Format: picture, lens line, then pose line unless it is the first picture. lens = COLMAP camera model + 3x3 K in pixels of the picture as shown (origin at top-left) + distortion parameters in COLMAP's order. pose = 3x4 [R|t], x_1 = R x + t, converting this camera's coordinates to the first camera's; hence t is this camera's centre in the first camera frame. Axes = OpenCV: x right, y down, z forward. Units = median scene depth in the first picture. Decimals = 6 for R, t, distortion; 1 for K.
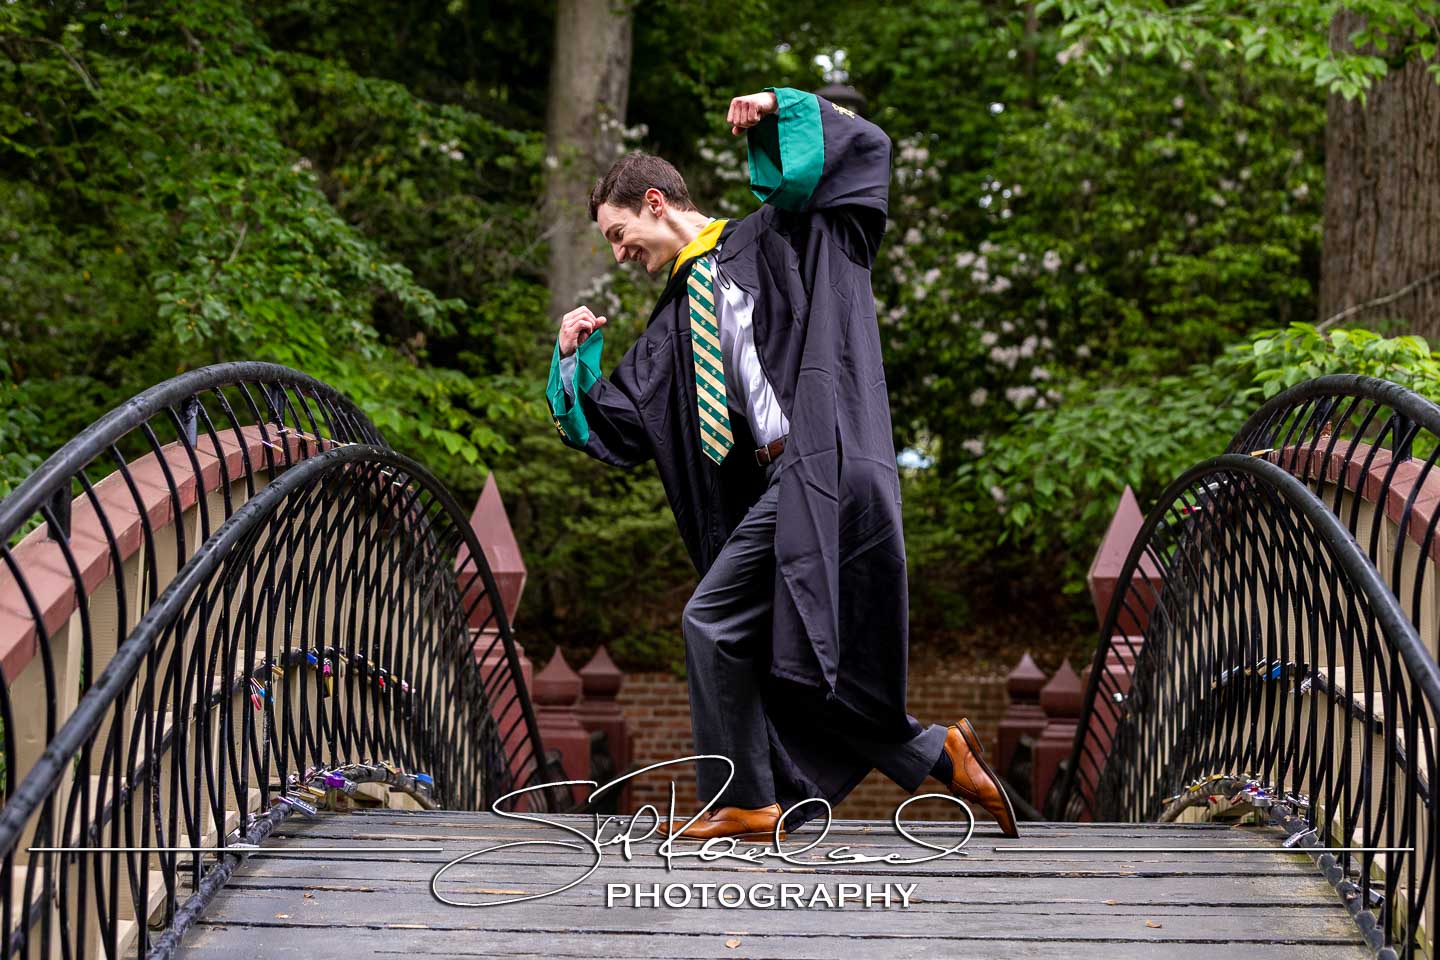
lens RADIAL K [[3046.9, 0, 713.6], [0, 3046.9, 453.3], [0, 0, 1]] dist [0.052688, -0.188621]
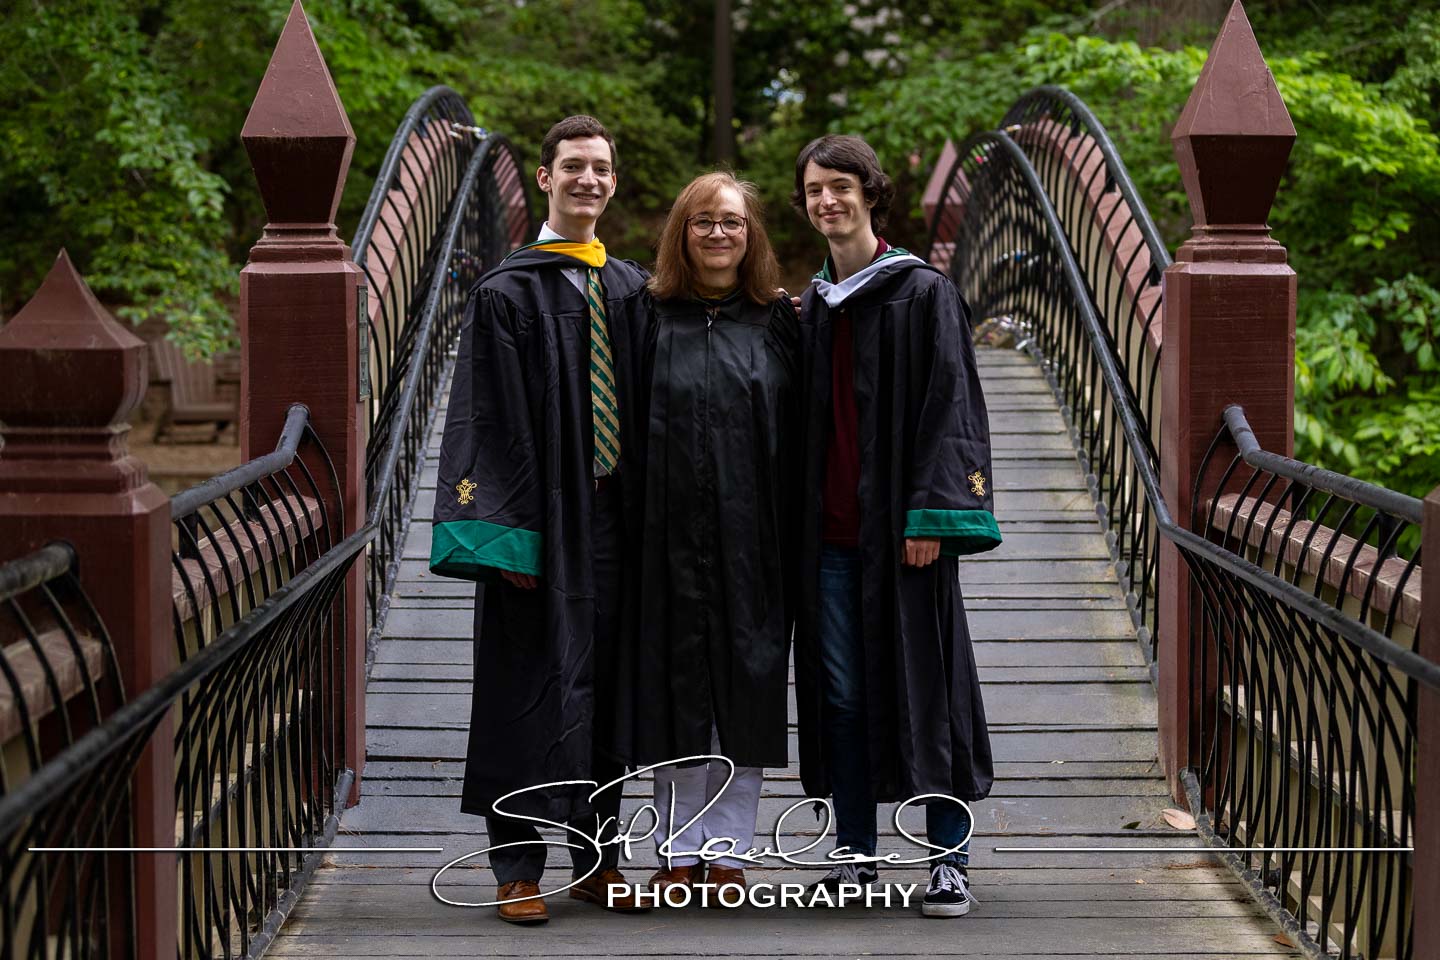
lens RADIAL K [[3046.9, 0, 713.6], [0, 3046.9, 453.3], [0, 0, 1]] dist [0.052688, -0.188621]
pose [[0.998821, -0.017021, 0.045470, -0.025482], [0.011440, 0.992672, 0.120299, -0.009802], [-0.047185, -0.119637, 0.991696, -0.257890]]
